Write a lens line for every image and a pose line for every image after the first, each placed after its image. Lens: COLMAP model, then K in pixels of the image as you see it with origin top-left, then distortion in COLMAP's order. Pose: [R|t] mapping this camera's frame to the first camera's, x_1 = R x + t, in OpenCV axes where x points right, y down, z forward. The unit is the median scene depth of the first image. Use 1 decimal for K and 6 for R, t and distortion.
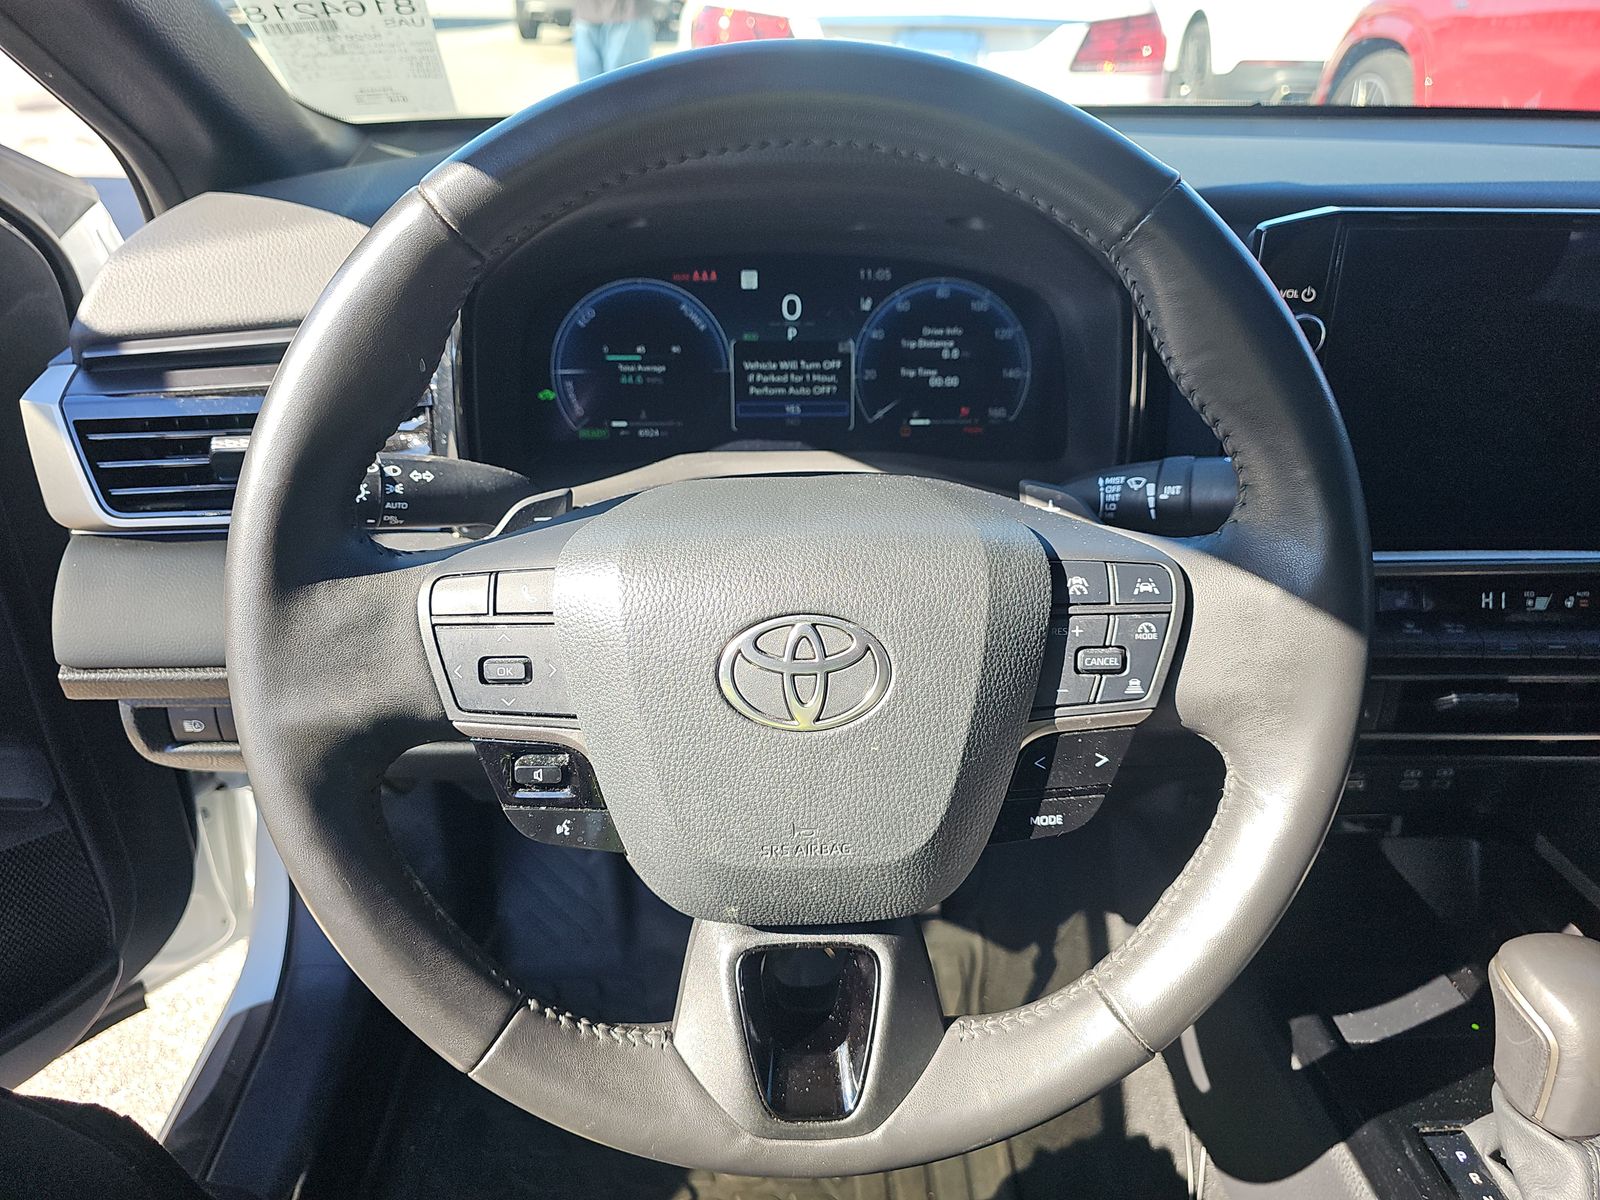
lens RADIAL K [[1058.6, 0, 793.8], [0, 1058.6, 628.4], [0, 0, 1]] dist [0.005078, -0.013992]
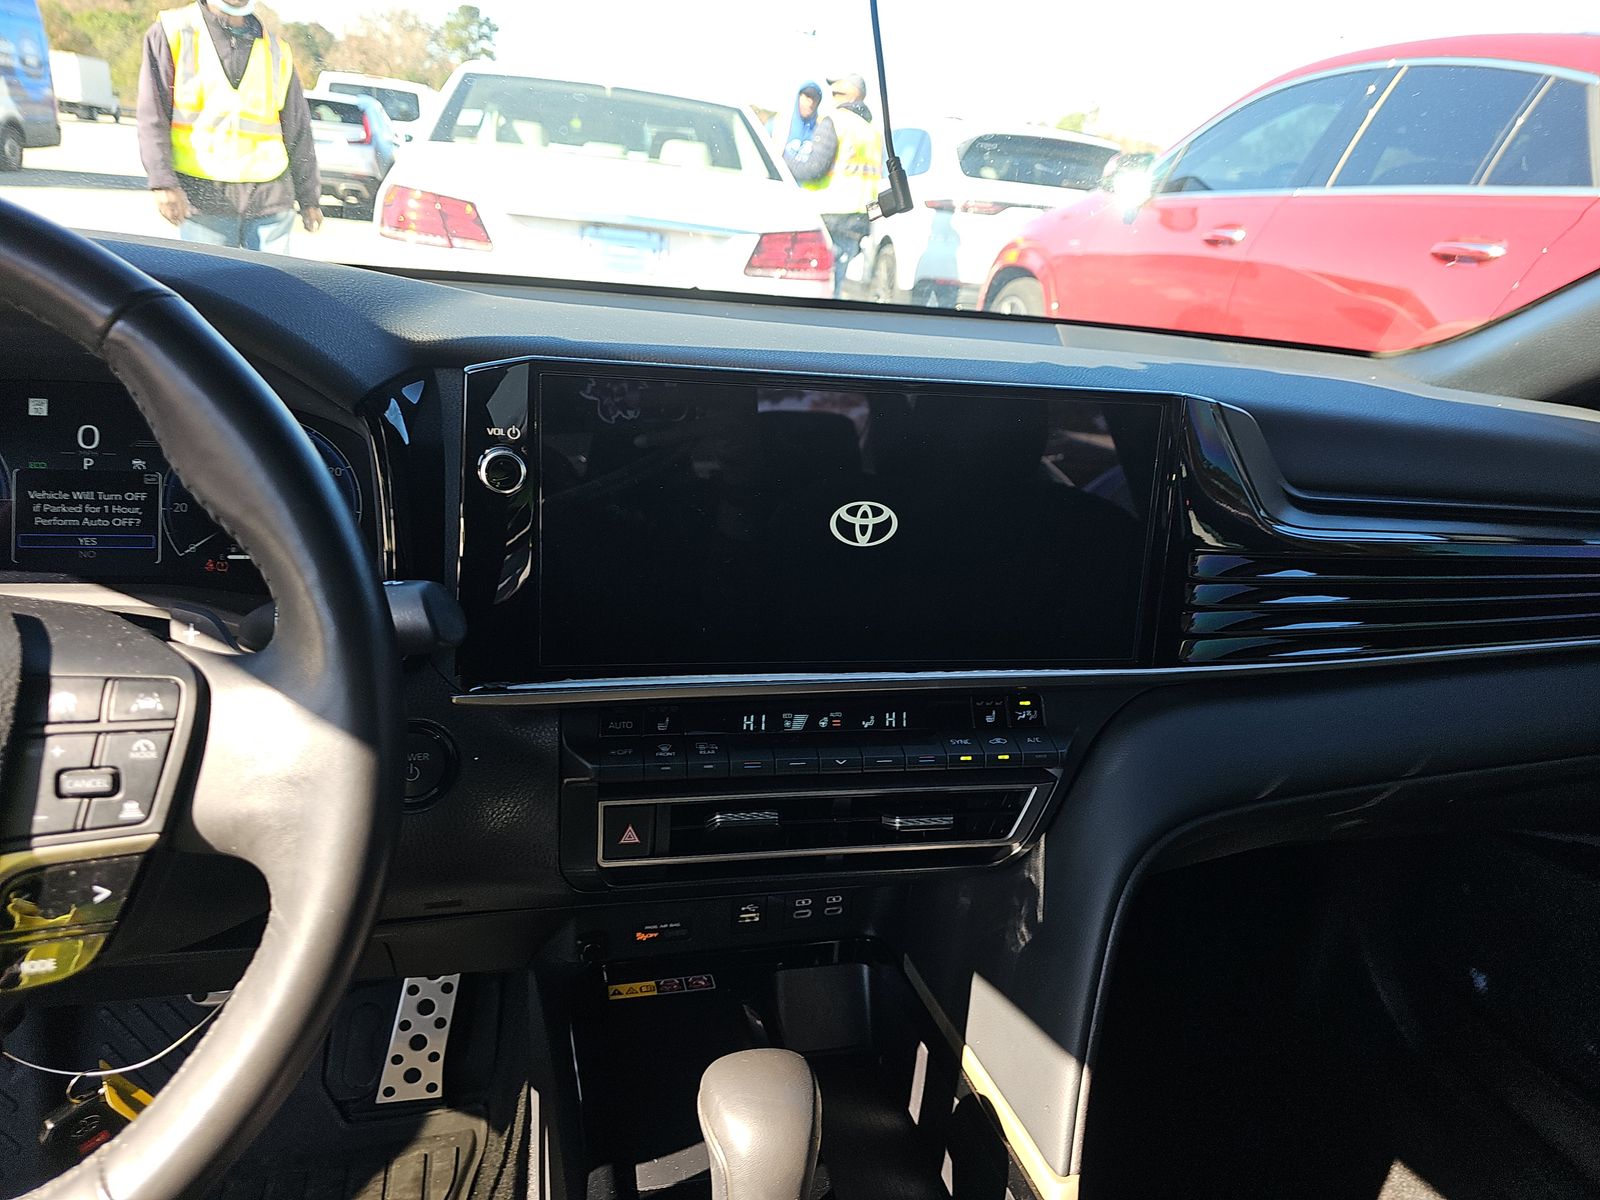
lens RADIAL K [[1058.6, 0, 813.9], [0, 1058.6, 604.5], [0, 0, 1]] dist [0.005078, -0.013992]
pose [[0.969879, 0.001741, 0.243581, 0.398925], [0.041592, 0.984106, -0.172643, 0.036799], [-0.240010, 0.177574, 0.954391, -0.038651]]
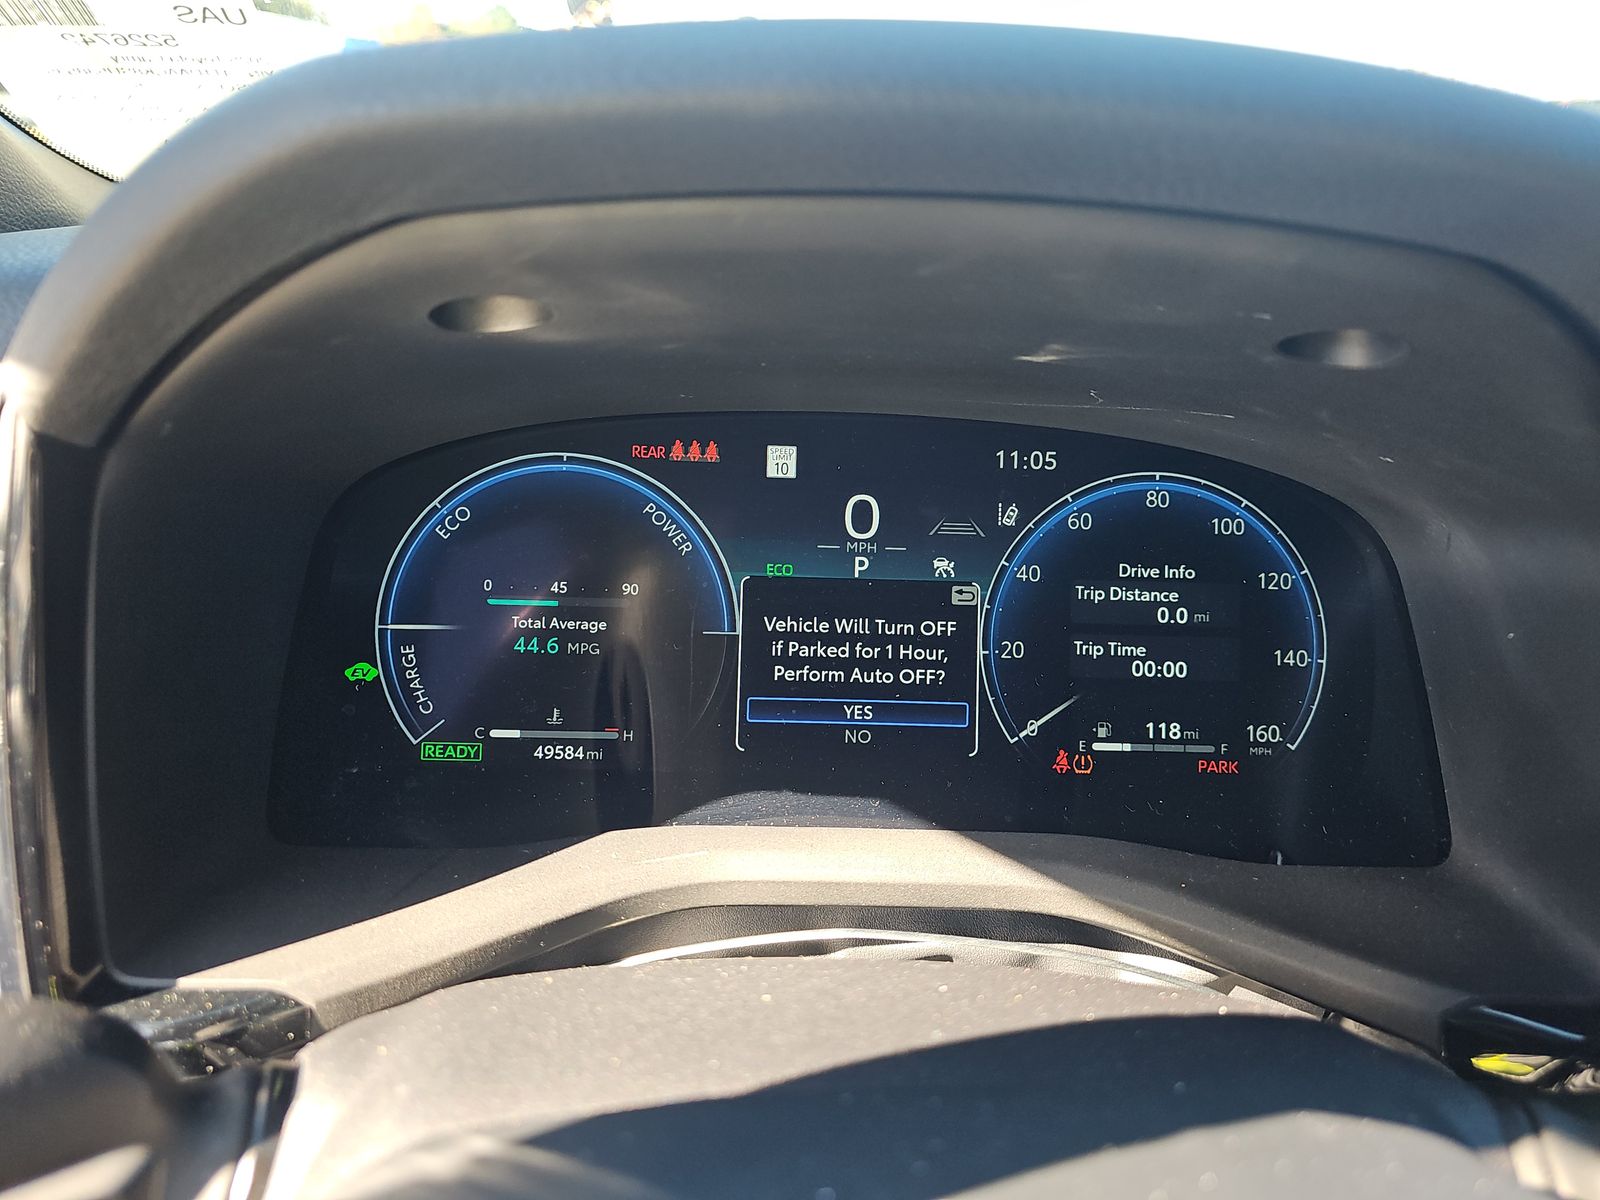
lens RADIAL K [[1058.6, 0, 794.9], [0, 1058.6, 596.6], [0, 0, 1]] dist [0.005078, -0.013992]
pose [[0.999283, 0.036941, -0.008329, -0.028786], [-0.037849, 0.981388, -0.188268, -0.166888], [0.001219, 0.188449, 0.982082, 0.502713]]
